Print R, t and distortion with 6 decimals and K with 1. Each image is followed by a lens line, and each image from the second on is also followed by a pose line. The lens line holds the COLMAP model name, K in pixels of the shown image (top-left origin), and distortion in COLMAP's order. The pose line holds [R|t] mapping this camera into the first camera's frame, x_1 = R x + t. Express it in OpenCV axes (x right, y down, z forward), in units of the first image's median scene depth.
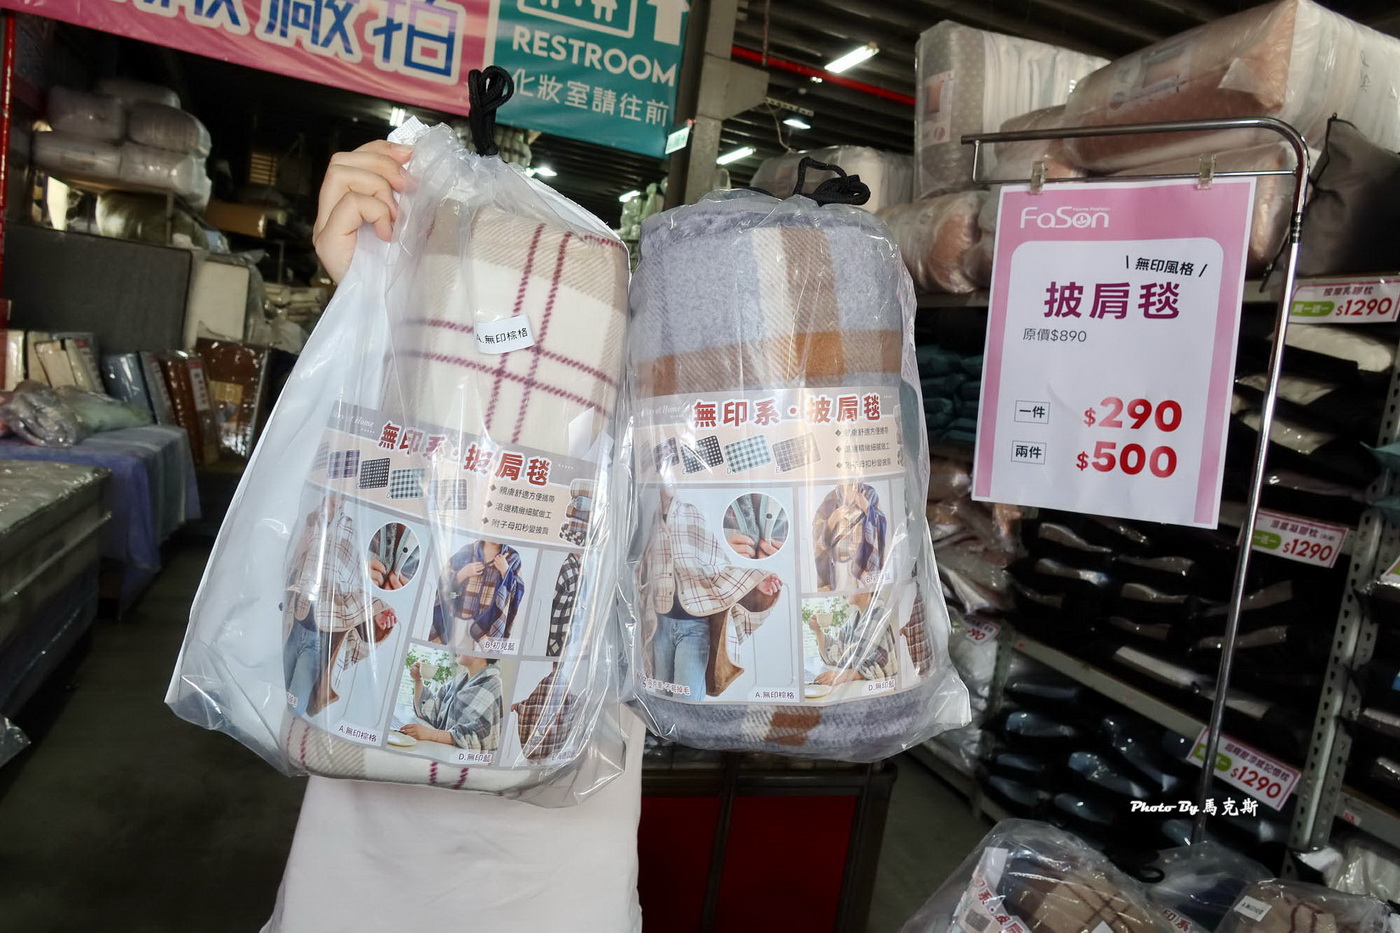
lens RADIAL K [[960.1, 0, 704.1], [0, 960.1, 468.3], [0, 0, 1]] dist [-0.019150, 0.020763]
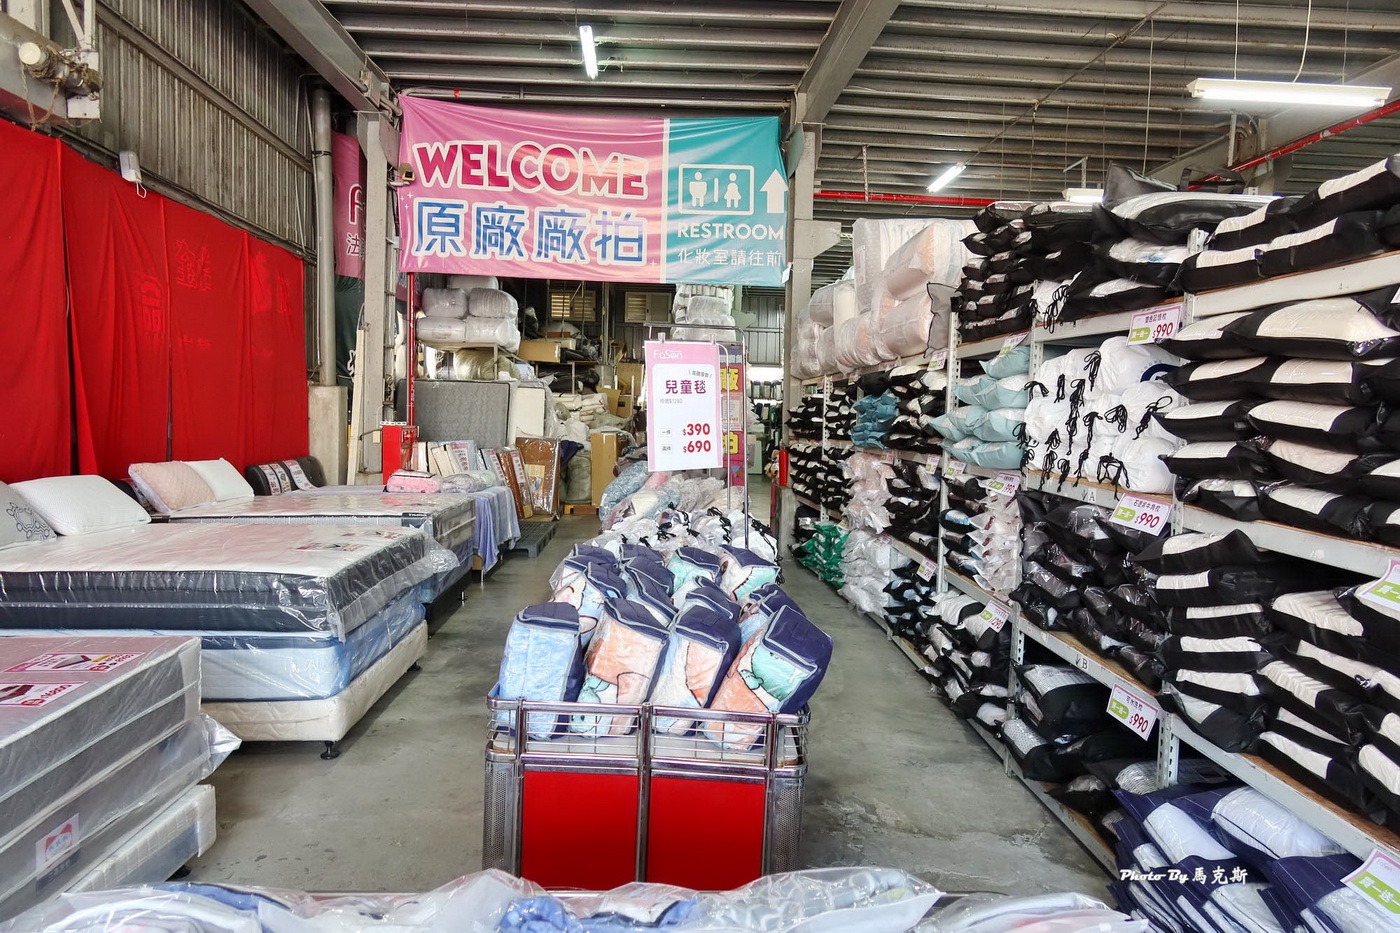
lens RADIAL K [[960.1, 0, 719.8], [0, 960.1, 470.1], [0, 0, 1]] dist [-0.019150, 0.020763]
pose [[0.952900, -0.097526, -0.287177, 0.290540], [0.077337, 0.993721, -0.080854, 0.085912], [0.293259, 0.054836, 0.954459, -0.492788]]
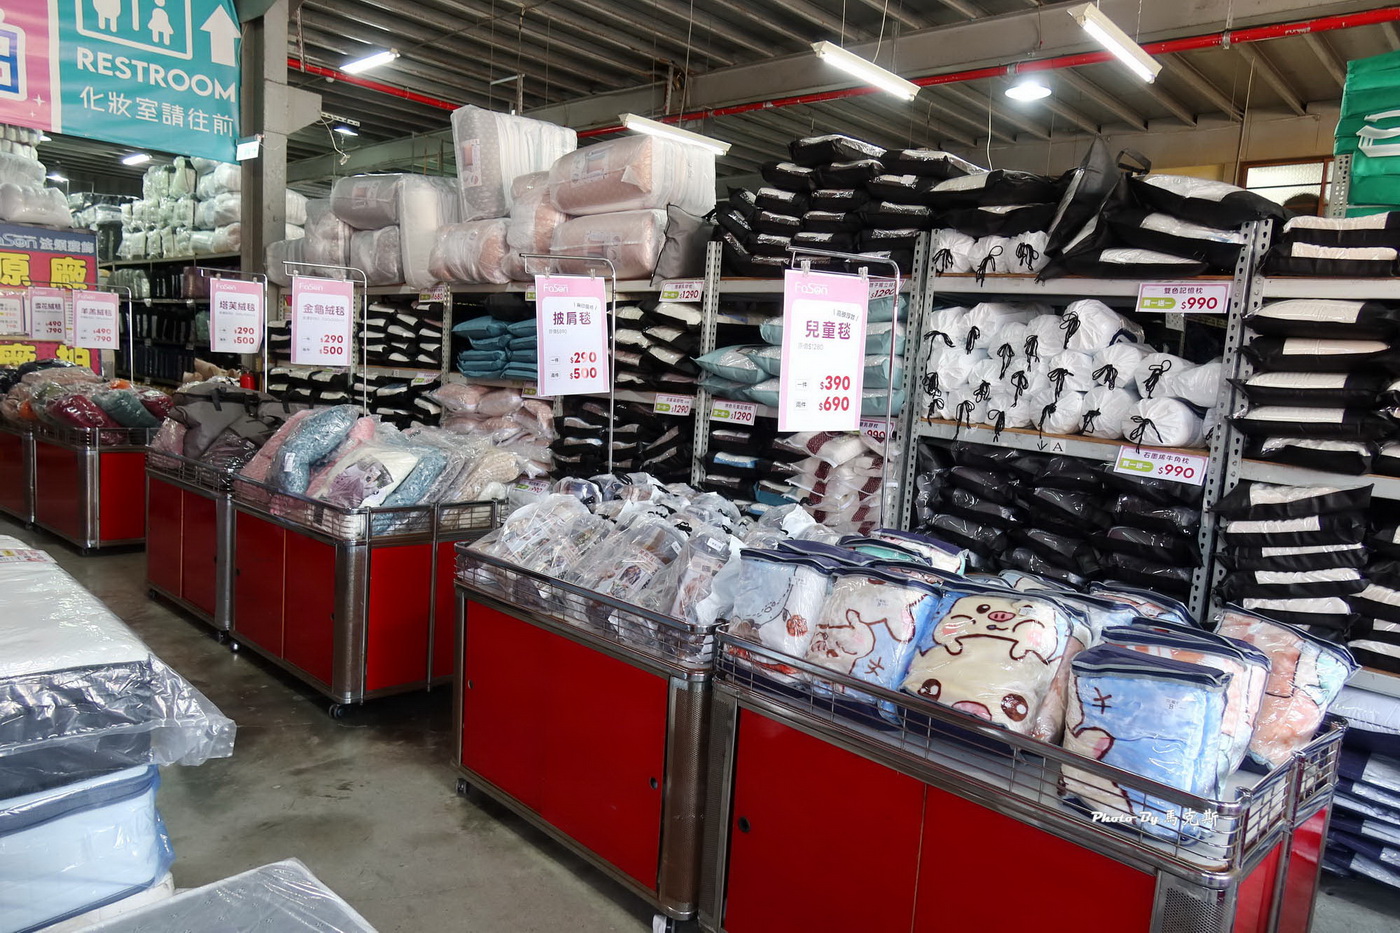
lens RADIAL K [[960.1, 0, 703.3], [0, 960.1, 467.8], [0, 0, 1]] dist [-0.019150, 0.020763]
pose [[0.889499, -0.136072, 0.436205, -0.099841], [0.111257, 0.990396, 0.082078, 0.016013], [-0.443185, -0.024478, 0.896096, -0.342138]]
